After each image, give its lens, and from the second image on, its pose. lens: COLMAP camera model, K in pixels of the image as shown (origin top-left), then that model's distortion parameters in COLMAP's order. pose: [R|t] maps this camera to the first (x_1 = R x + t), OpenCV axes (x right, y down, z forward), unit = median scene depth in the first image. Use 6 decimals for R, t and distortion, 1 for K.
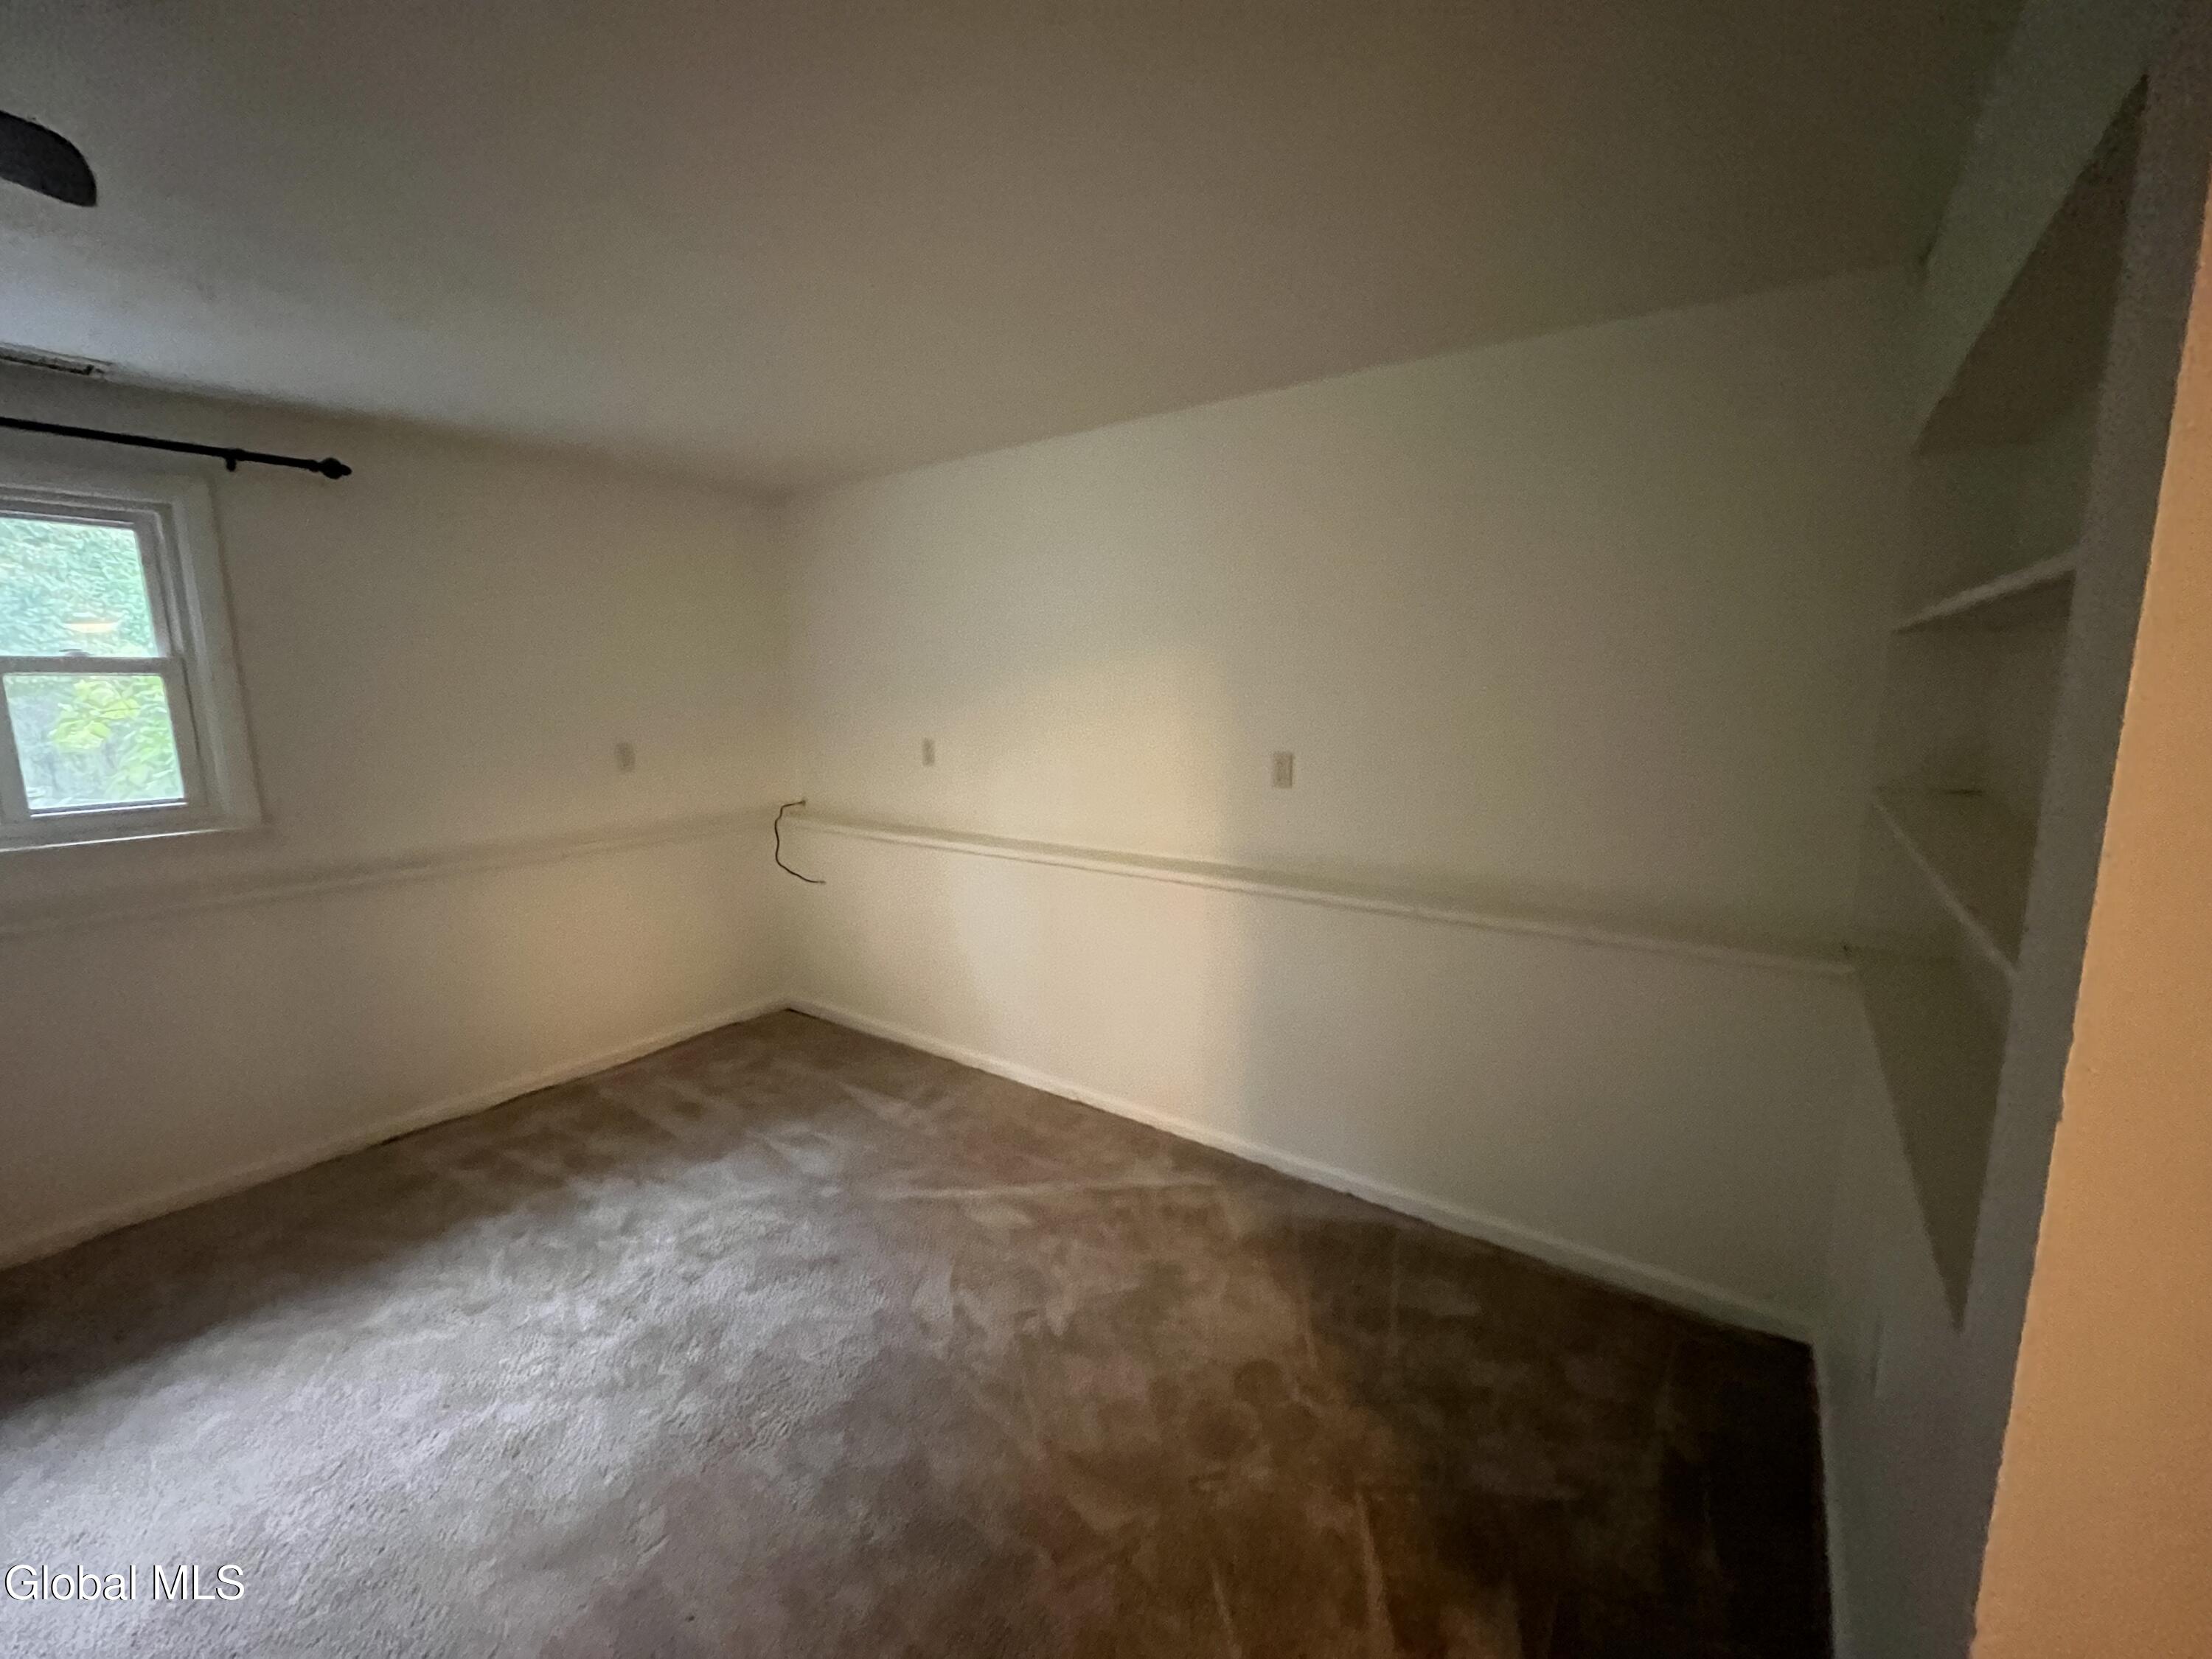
lens RADIAL K [[895.3, 0, 1105.4], [0, 895.3, 834.4], [0, 0, 1]] dist [-0.001356, 0.000199]
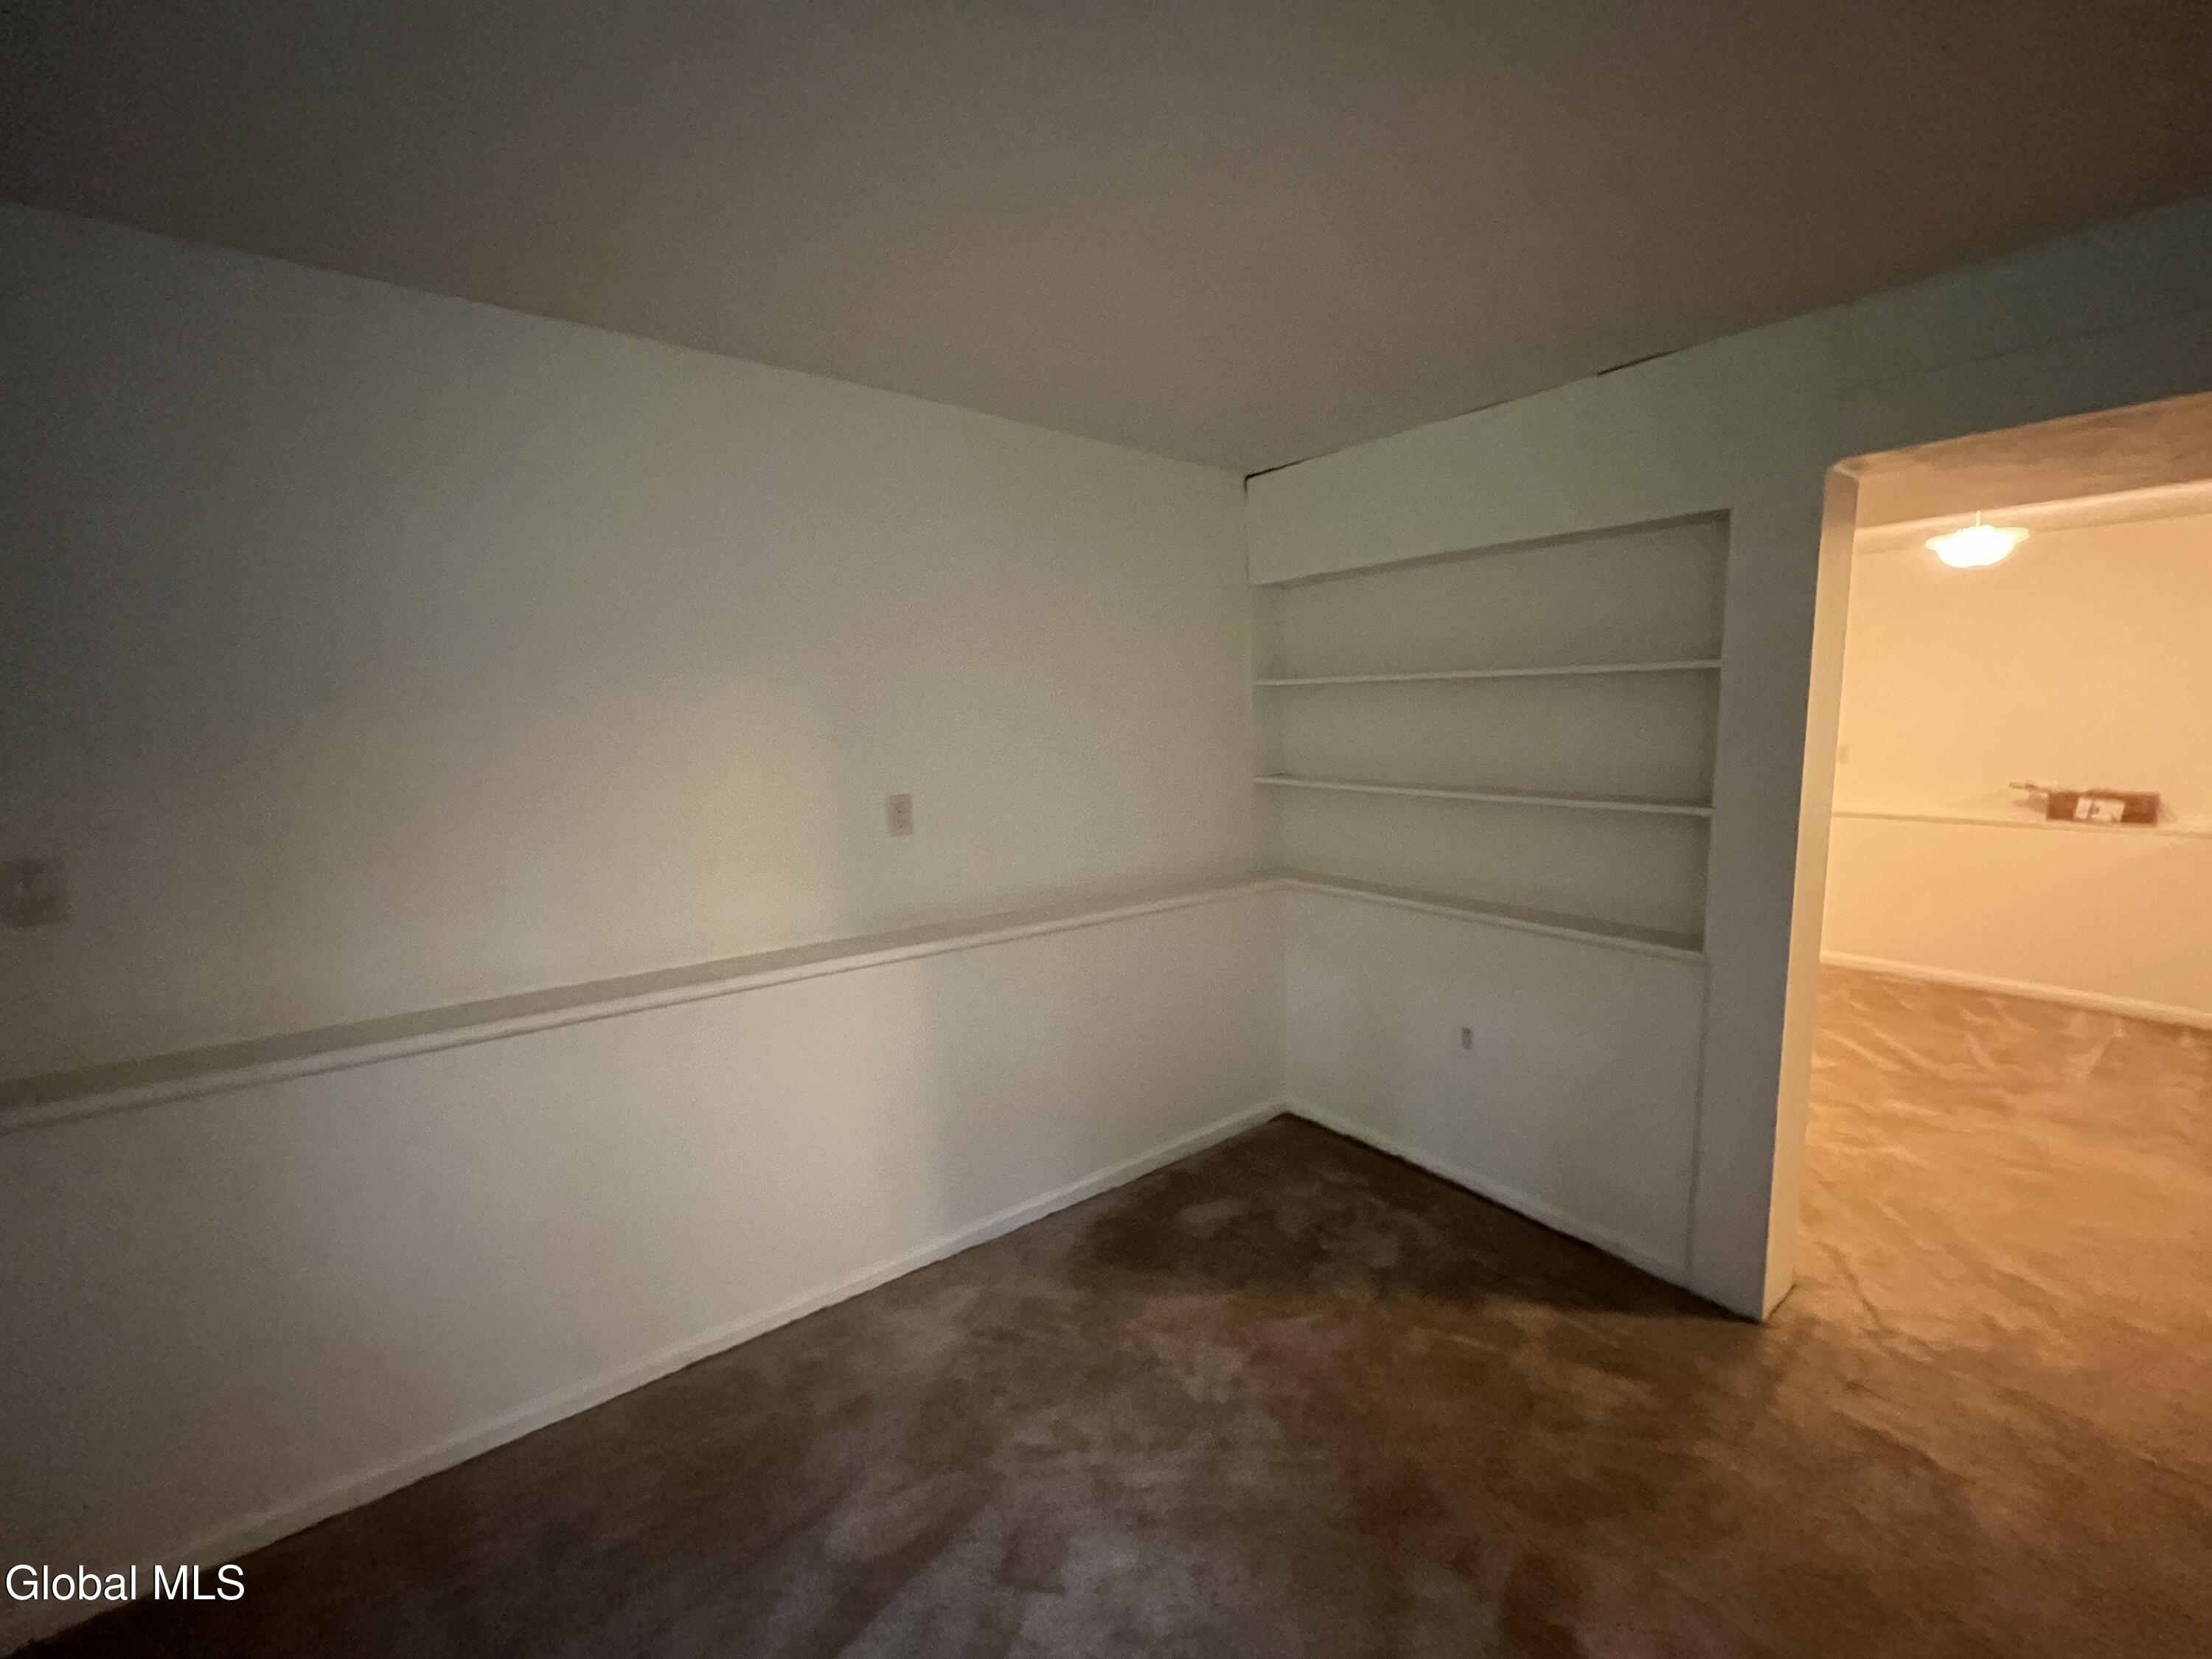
lens RADIAL K [[895.3, 0, 1105.4], [0, 895.3, 834.4], [0, 0, 1]] dist [-0.001356, 0.000199]
pose [[0.278618, -0.114092, 0.953601, -0.661002], [0.172110, 0.982776, 0.067296, -0.086143], [-0.944854, 0.145374, 0.293456, 0.600342]]
